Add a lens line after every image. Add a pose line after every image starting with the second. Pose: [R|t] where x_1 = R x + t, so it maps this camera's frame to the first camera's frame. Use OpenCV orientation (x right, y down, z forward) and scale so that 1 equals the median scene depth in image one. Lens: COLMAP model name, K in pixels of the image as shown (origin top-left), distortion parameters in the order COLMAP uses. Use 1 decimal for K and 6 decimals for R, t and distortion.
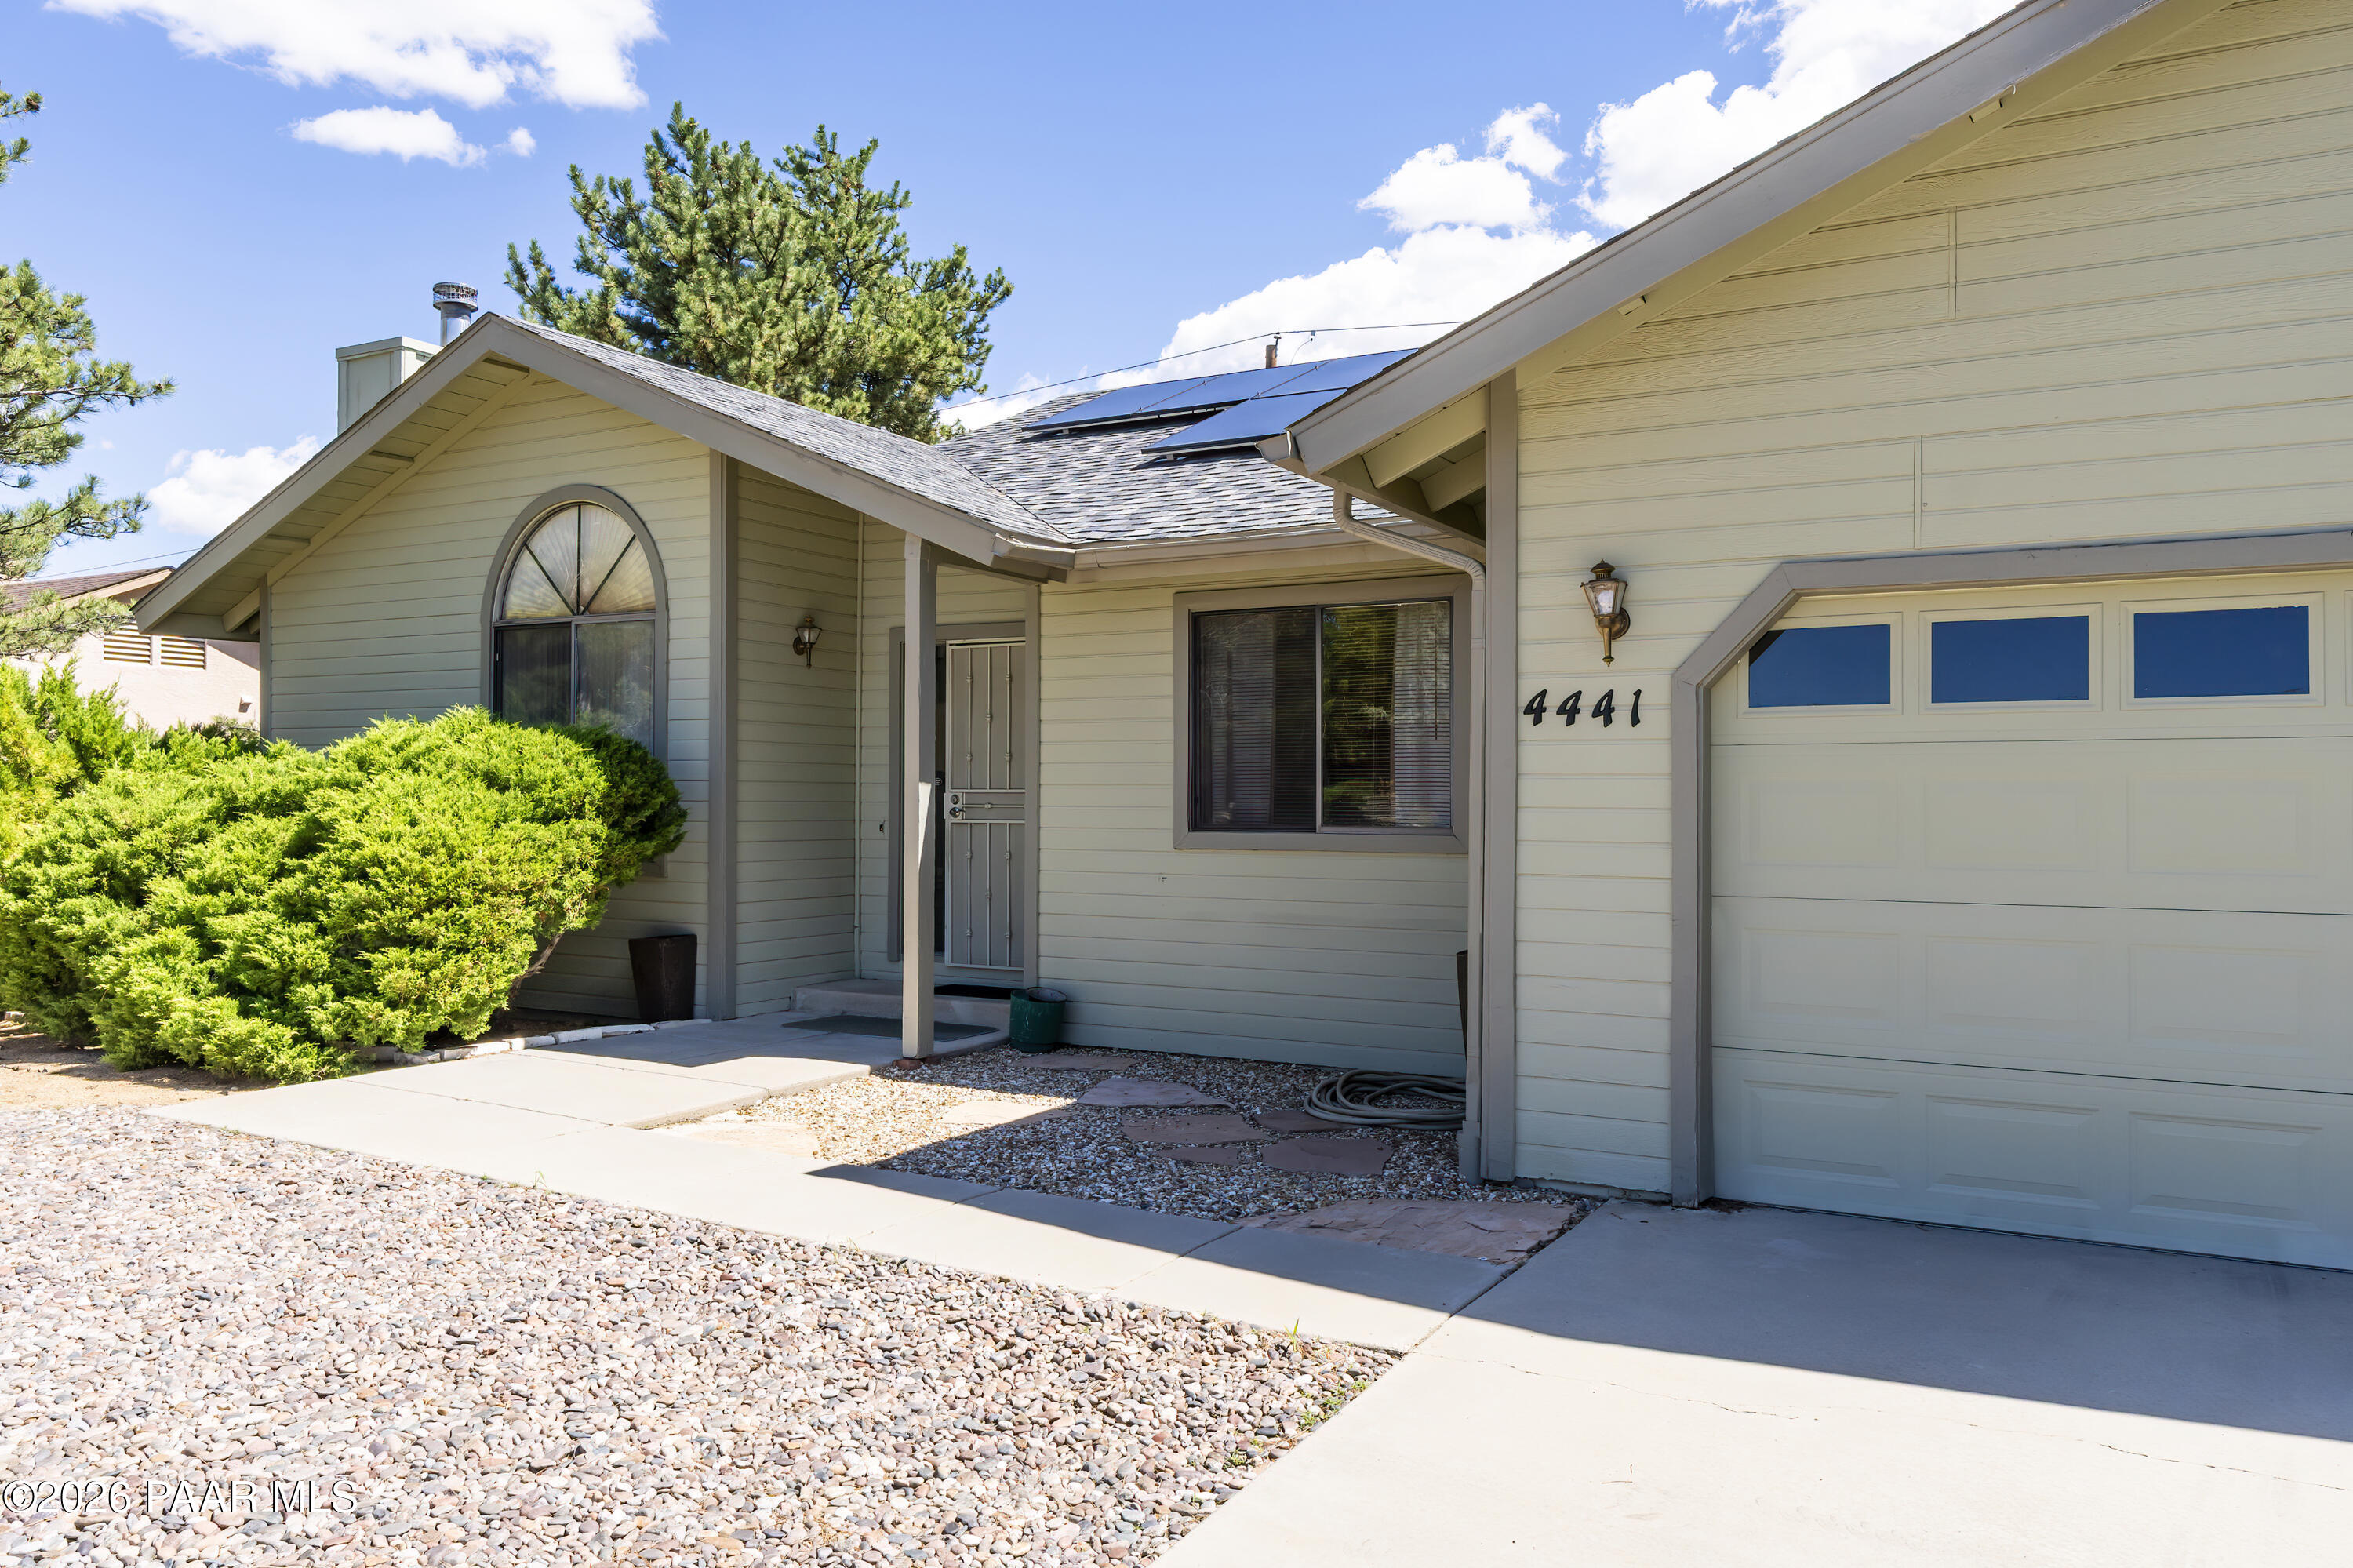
lens RADIAL K [[1642.3, 0, 1158.6], [0, 1642.3, 792.2], [0, 0, 1]] dist [0.004926, -0.000481]
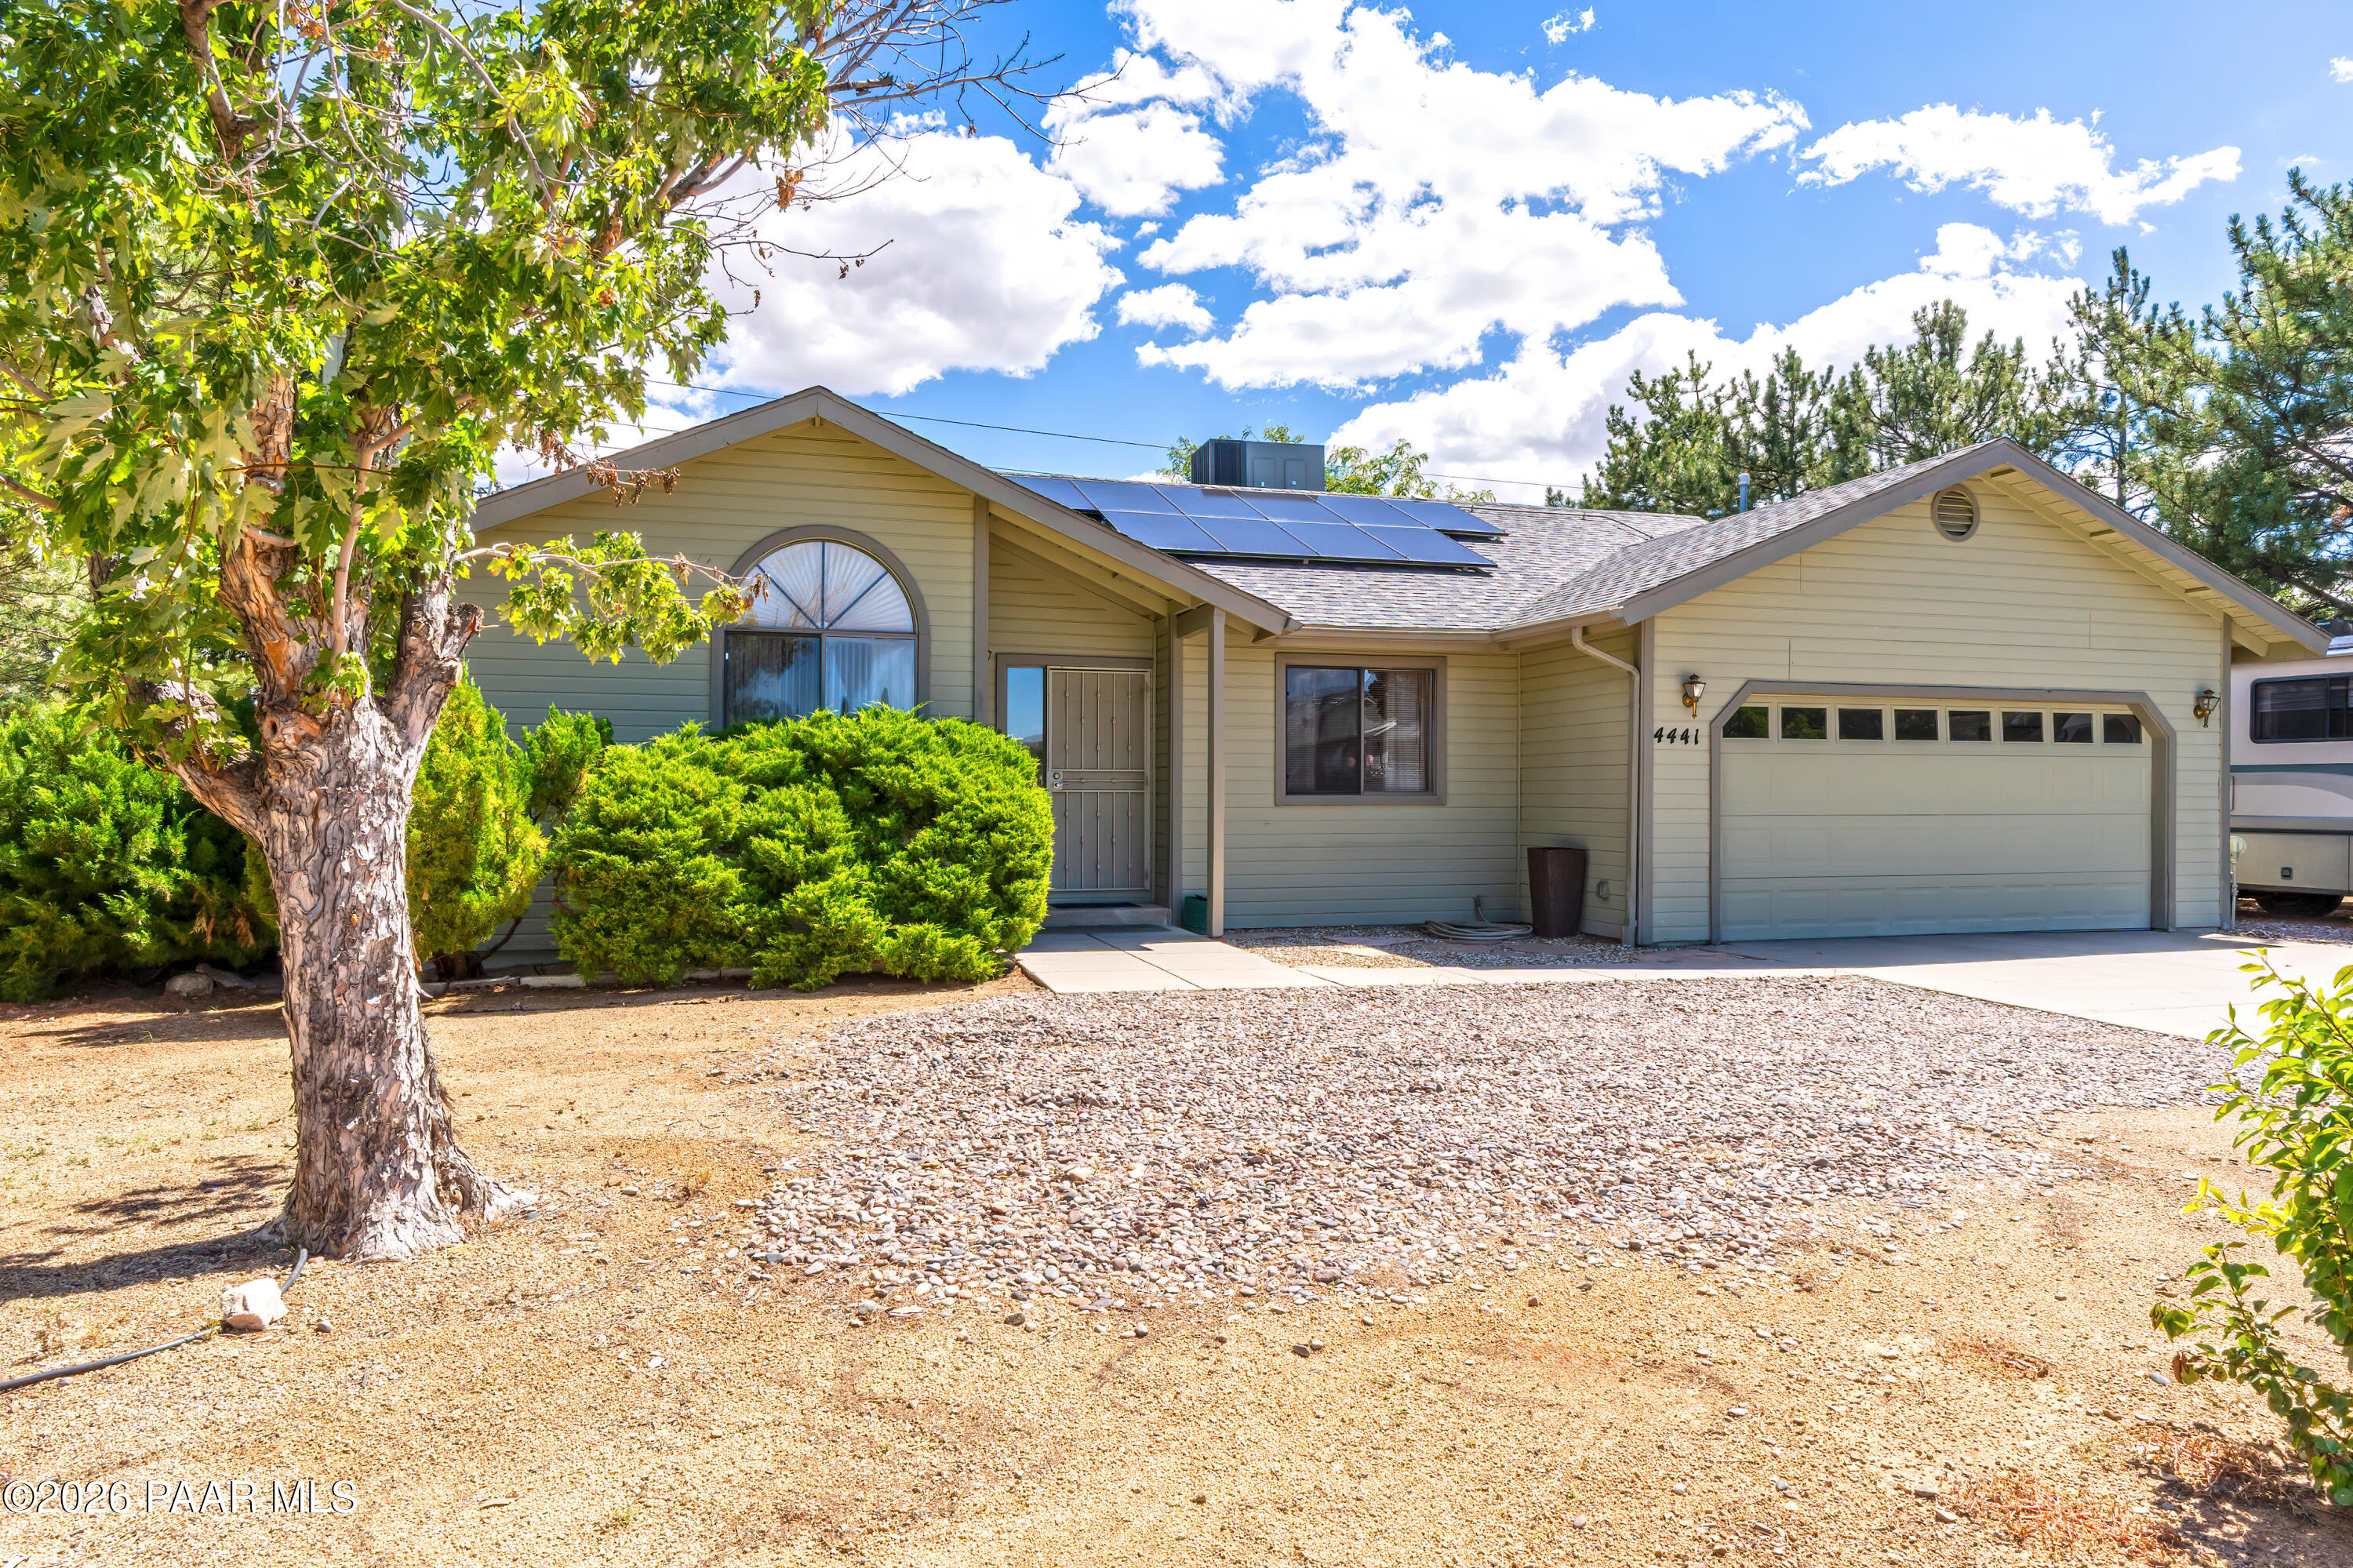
lens RADIAL K [[1403.3, 0, 1144.2], [0, 1403.3, 788.4], [0, 0, 1]] dist [-0.002689, -0.037812]
pose [[0.727987, -0.001677, 0.685588, -1.123931], [-0.003020, 0.999979, 0.005653, 0.009480], [-0.685584, -0.006186, 0.727967, 0.053605]]
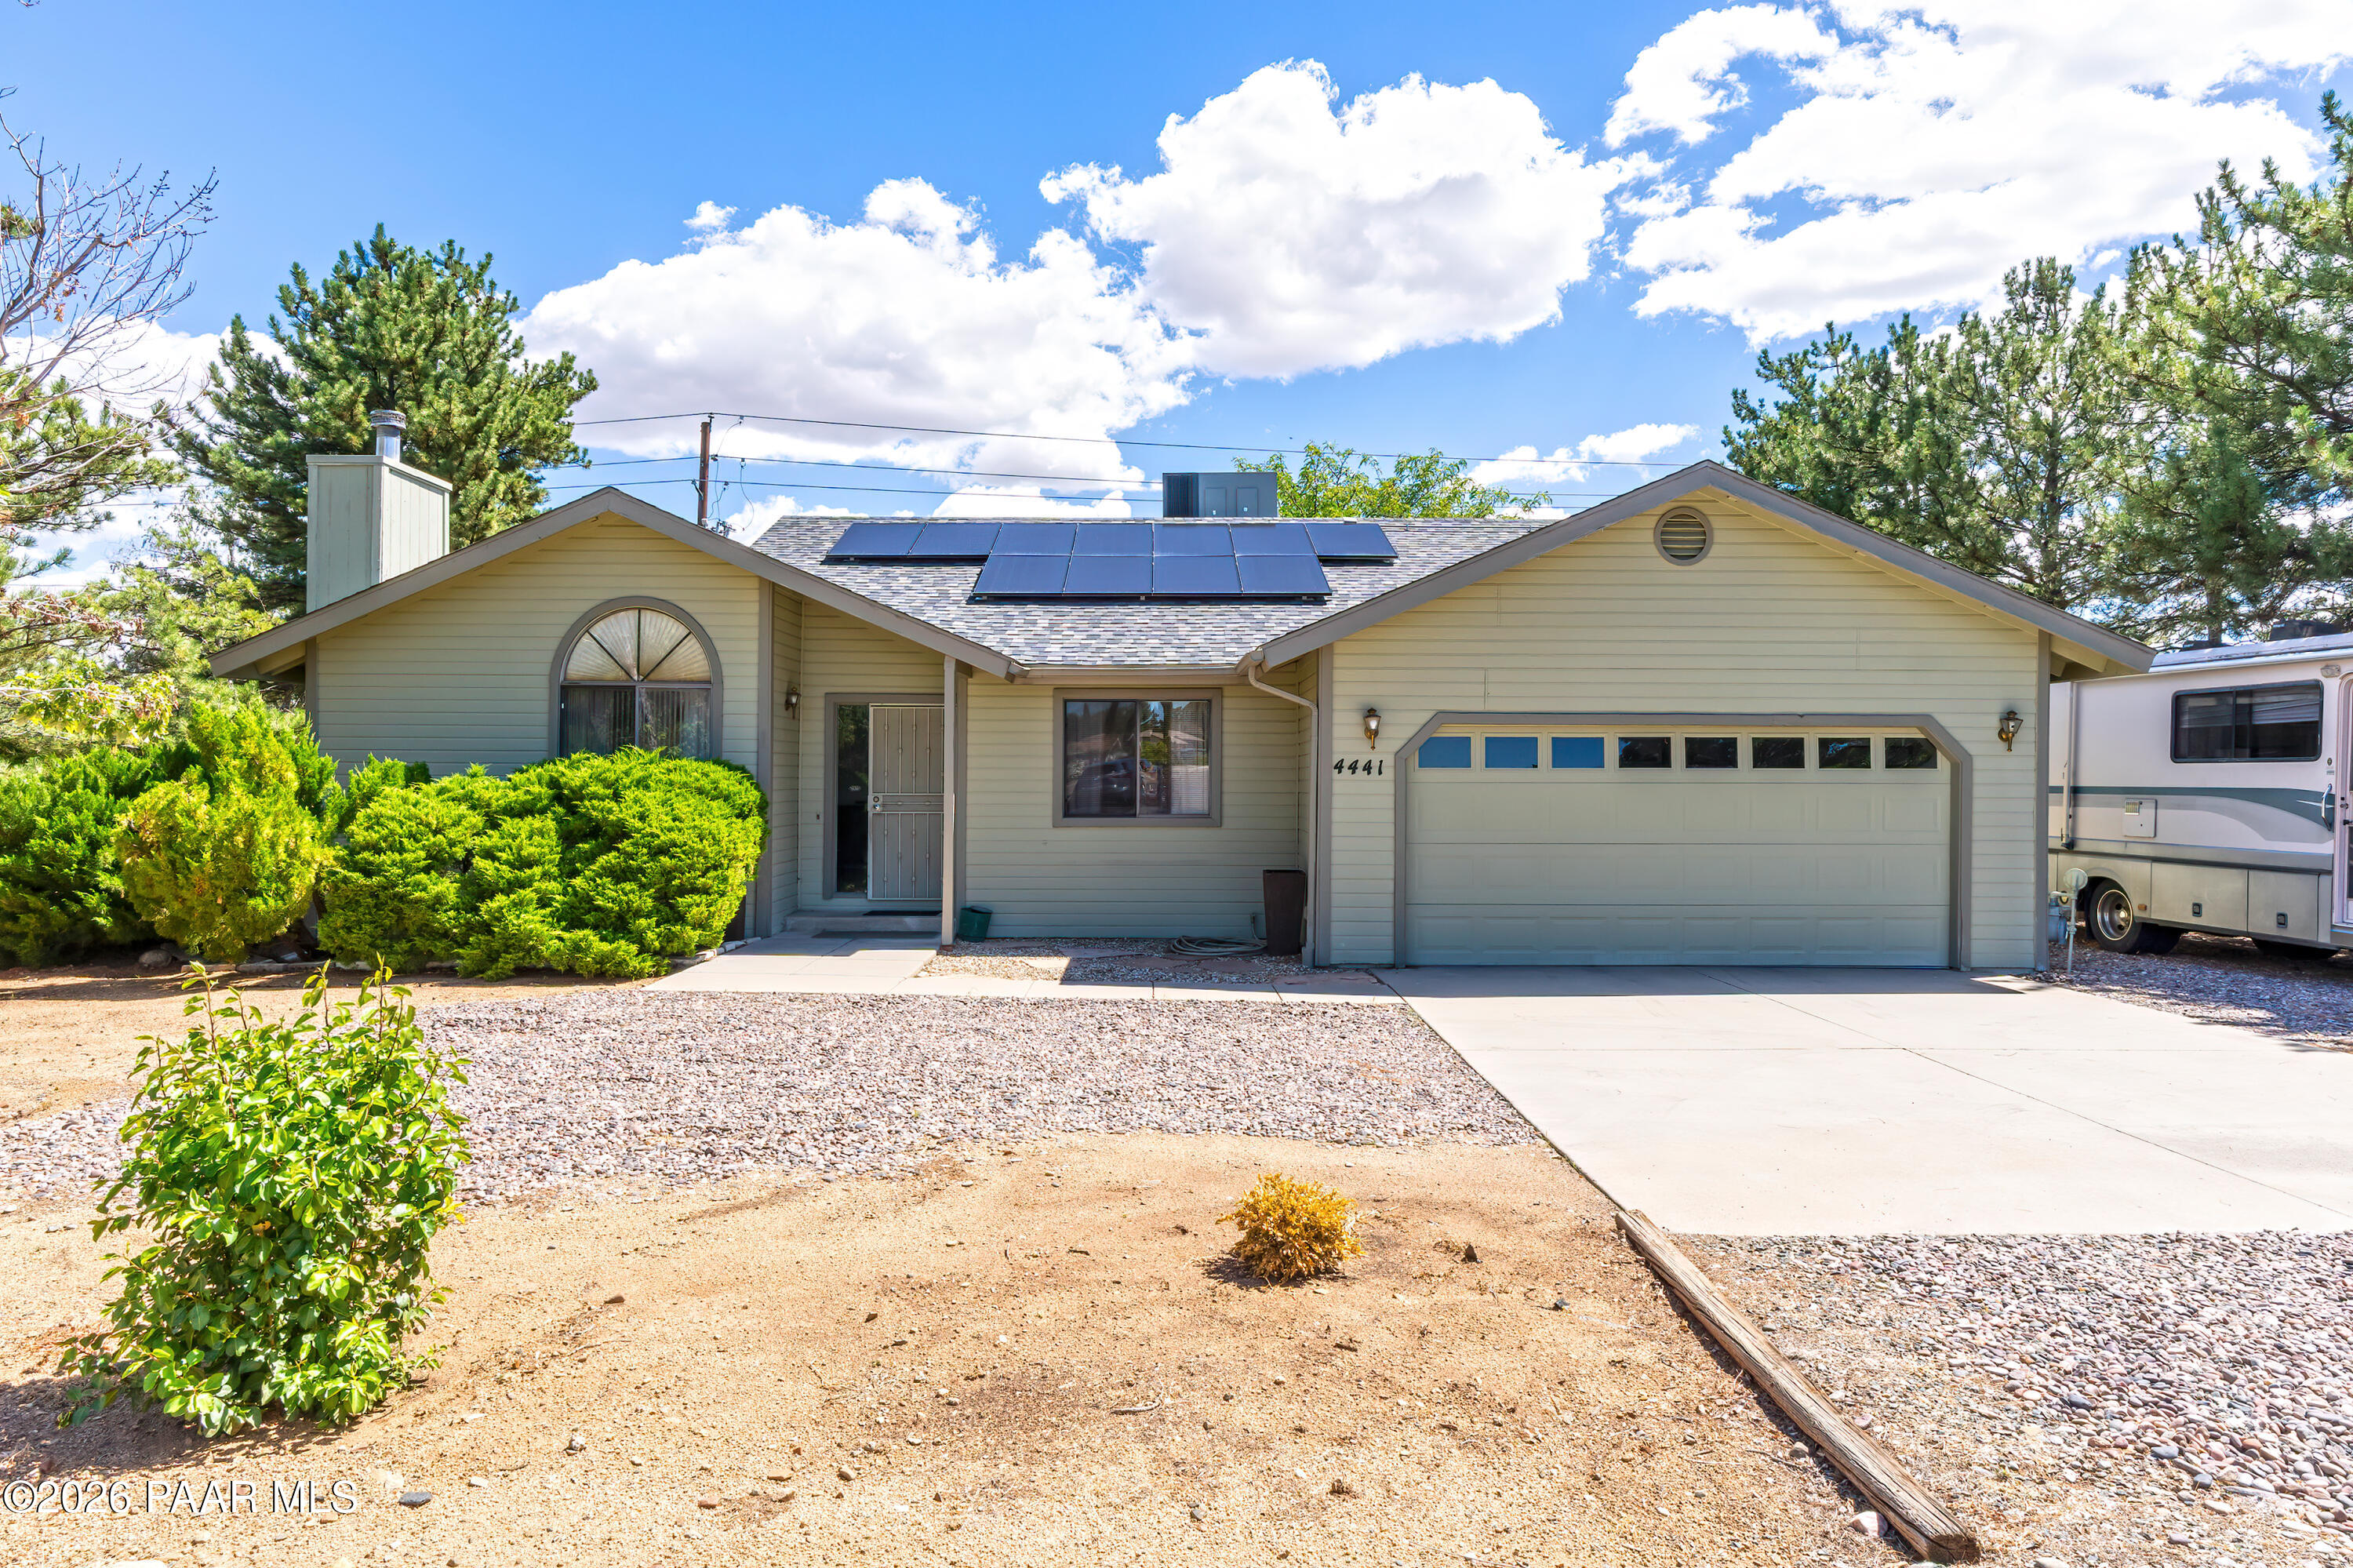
lens RADIAL K [[1403.3, 0, 1144.2], [0, 1403.3, 788.4], [0, 0, 1]] dist [-0.002689, -0.037812]
pose [[0.882649, -0.006770, 0.469985, -0.680074], [-0.000704, 0.999876, 0.015725, -0.035641], [-0.470033, -0.014210, 0.882534, -0.463007]]
